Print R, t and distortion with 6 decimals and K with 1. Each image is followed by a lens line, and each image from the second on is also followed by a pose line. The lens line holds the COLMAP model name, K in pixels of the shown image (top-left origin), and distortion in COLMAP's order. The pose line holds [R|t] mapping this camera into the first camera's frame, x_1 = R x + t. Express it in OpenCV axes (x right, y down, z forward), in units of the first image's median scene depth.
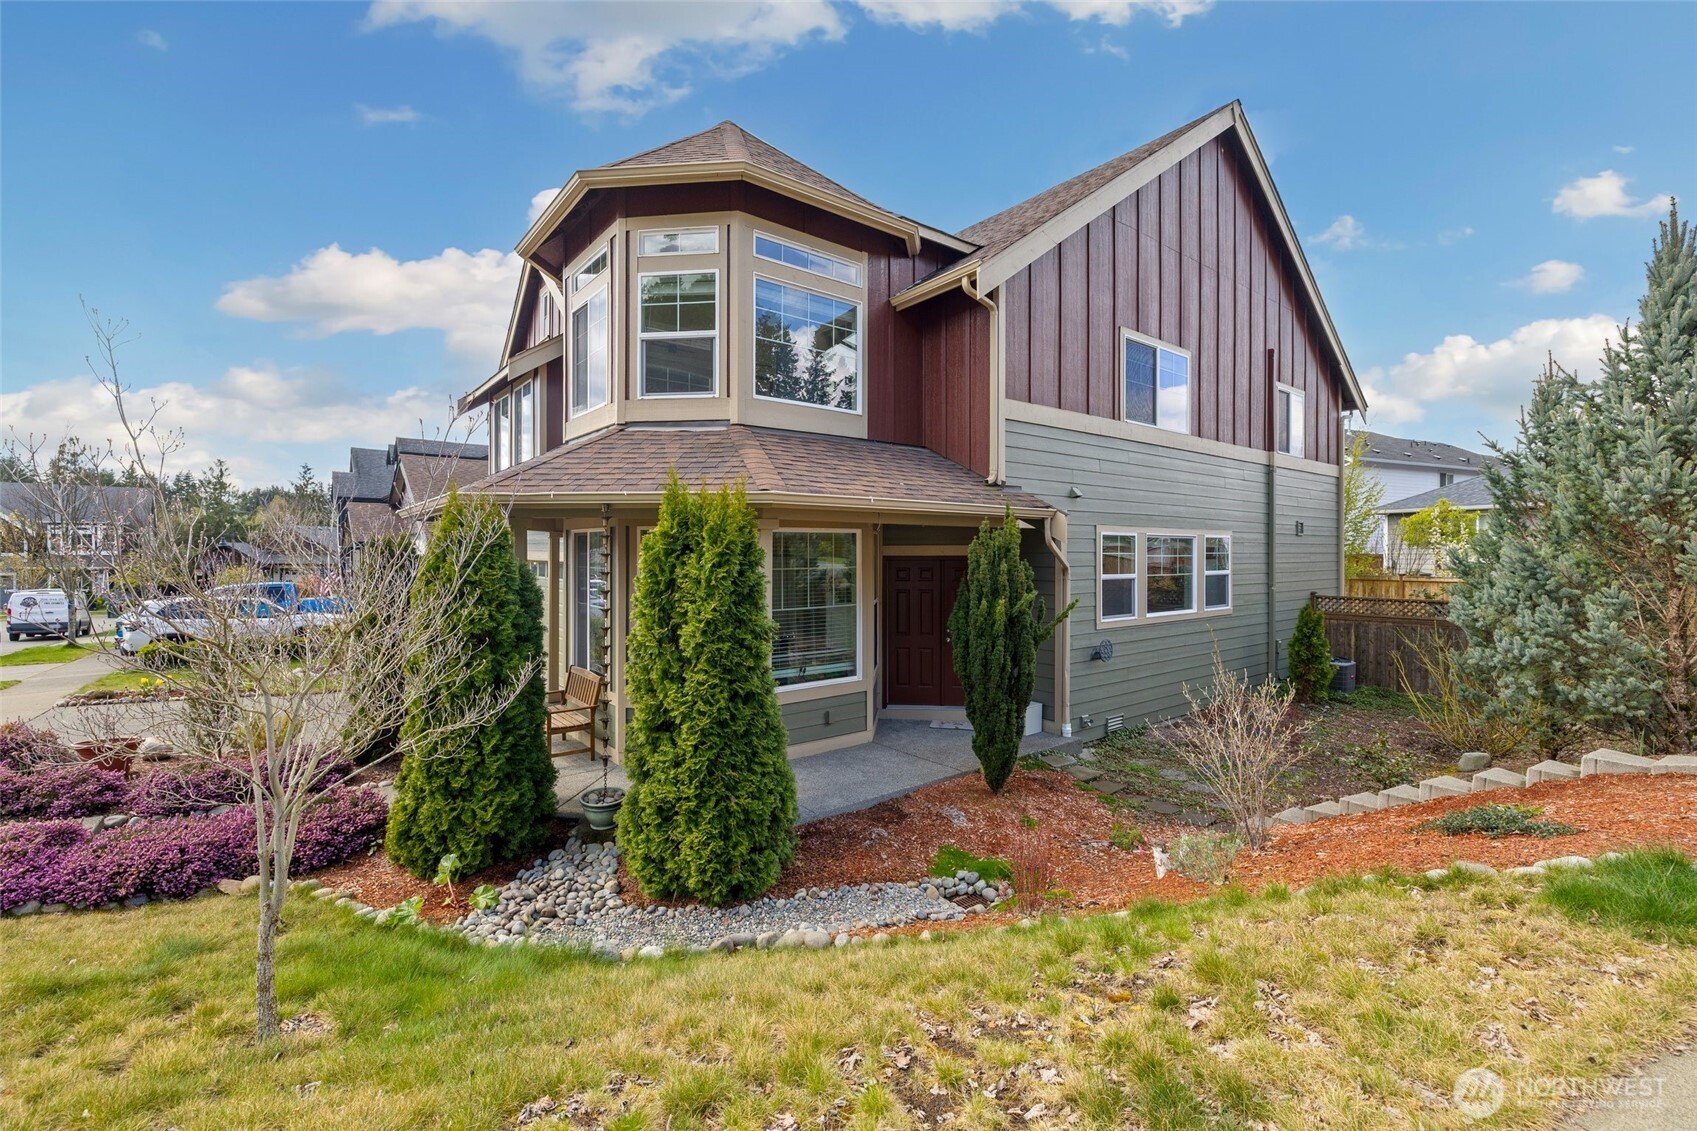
lens RADIAL K [[726.2, 0, 831.6], [0, 726.2, 559.9], [0, 0, 1]] dist [0.000390, 0.000255]
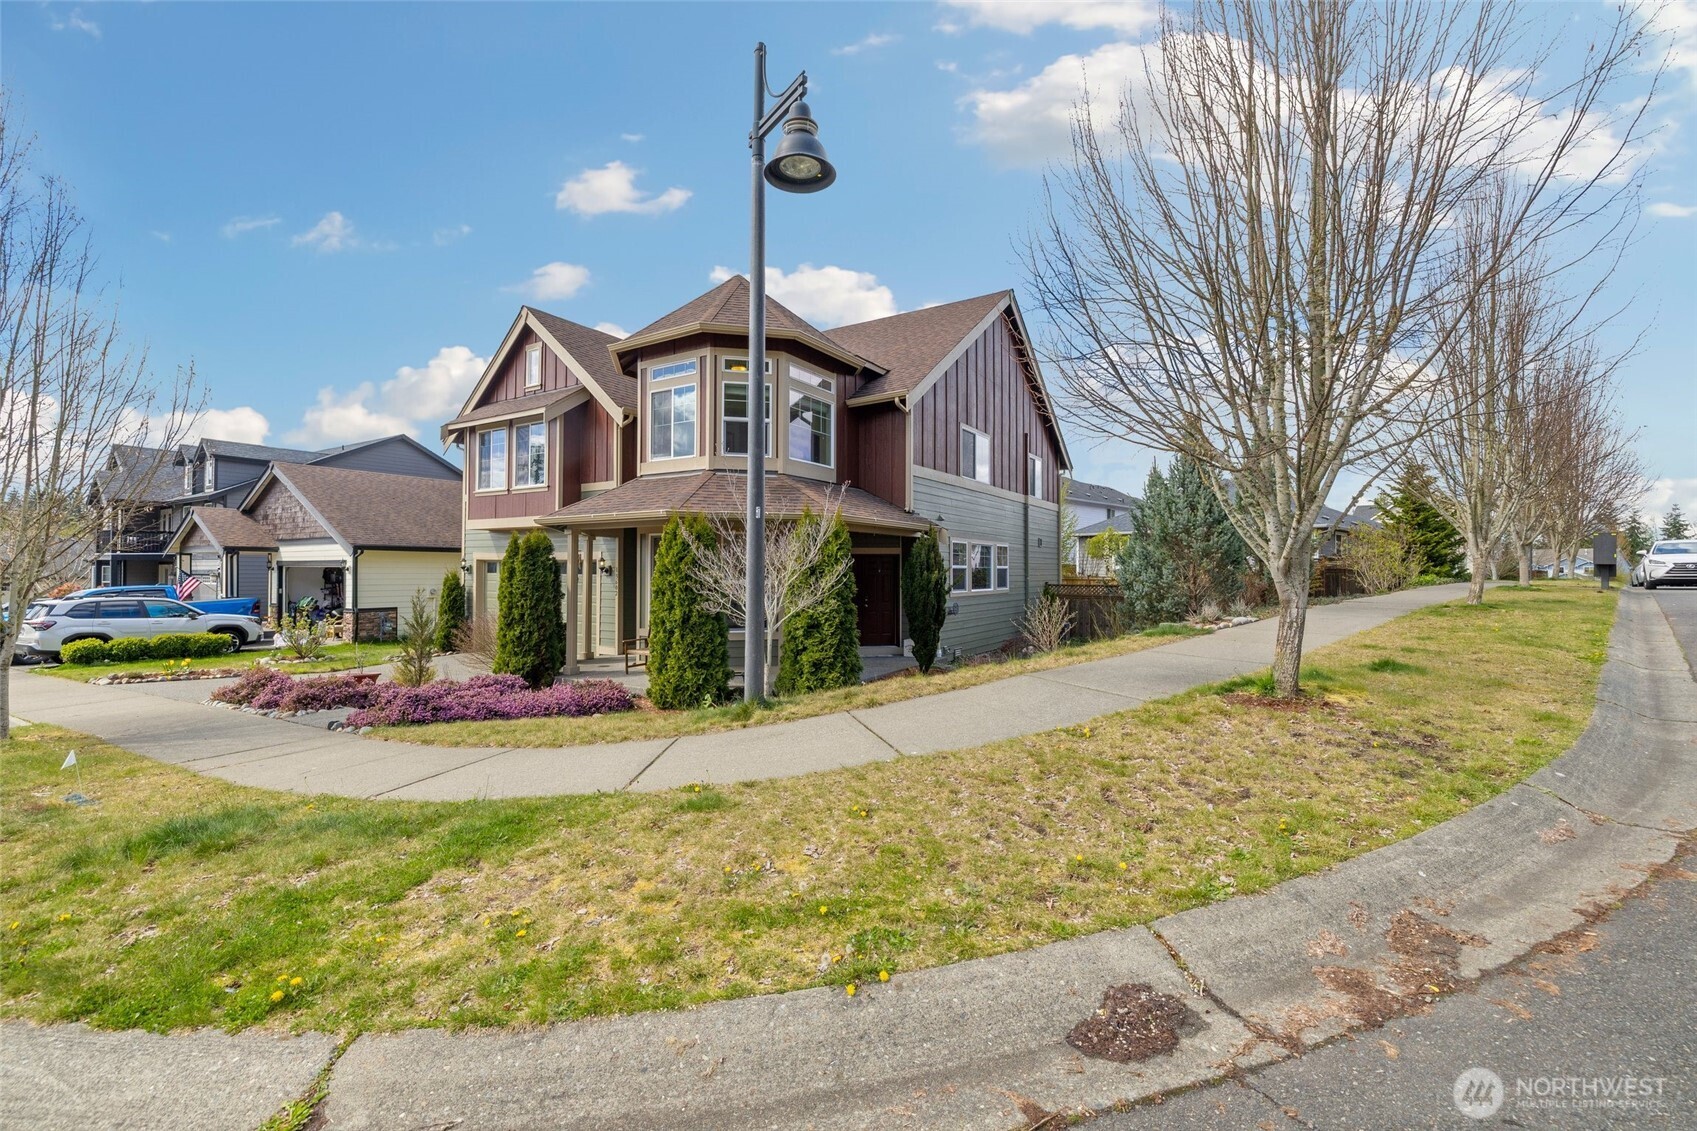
lens RADIAL K [[745.5, 0, 826.3], [0, 745.5, 571.6], [0, 0, 1]] dist [0.002694, -0.000014]
pose [[0.942738, 0.001059, 0.333533, -0.491030], [0.002642, 0.999940, -0.010643, 0.051656], [-0.333524, 0.010914, 0.942678, -0.559014]]
